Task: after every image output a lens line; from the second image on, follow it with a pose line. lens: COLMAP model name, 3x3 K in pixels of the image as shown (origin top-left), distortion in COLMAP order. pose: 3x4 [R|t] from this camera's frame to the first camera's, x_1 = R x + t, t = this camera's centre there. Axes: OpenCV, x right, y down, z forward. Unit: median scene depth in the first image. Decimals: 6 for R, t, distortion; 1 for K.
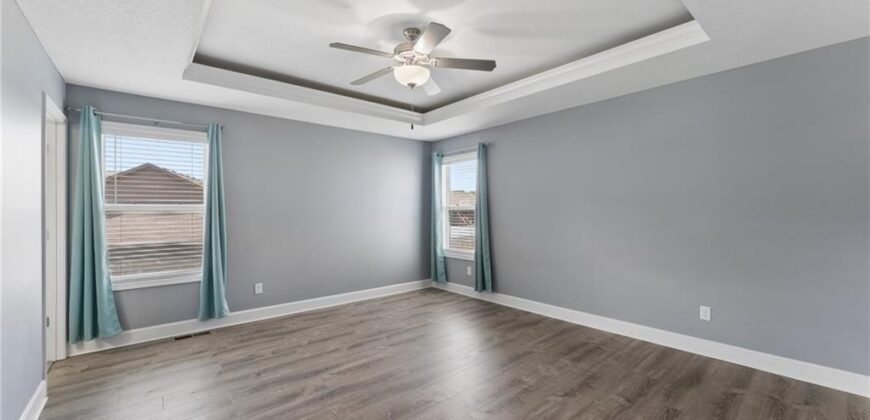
lens RADIAL K [[346.1, 0, 436.2], [0, 346.1, 208.6], [0, 0, 1]] dist [-0.000989, -0.000252]
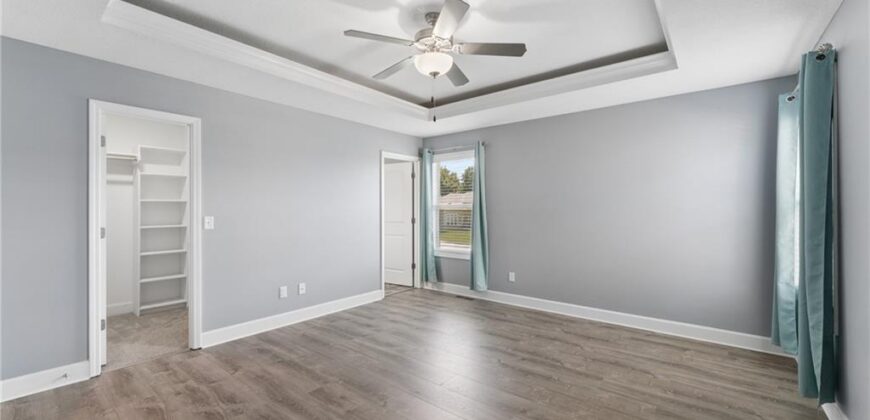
lens RADIAL K [[346.1, 0, 436.2], [0, 346.1, 208.6], [0, 0, 1]] dist [-0.000989, -0.000252]
pose [[0.184542, 0.004667, -0.982814, 0.628926], [0.005002, 0.999971, 0.005688, -0.001378], [0.982812, -0.005966, 0.184513, 0.616757]]
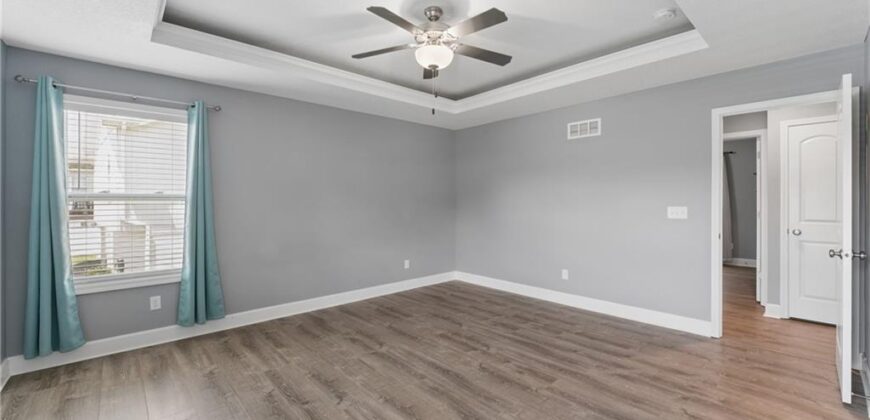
lens RADIAL K [[346.1, 0, 436.2], [0, 346.1, 208.6], [0, 0, 1]] dist [-0.000989, -0.000252]
pose [[-0.023621, -0.012042, 0.999648, -0.742202], [-0.001847, 0.999926, 0.012001, 0.010989], [-0.999719, -0.001563, -0.023641, 0.752761]]
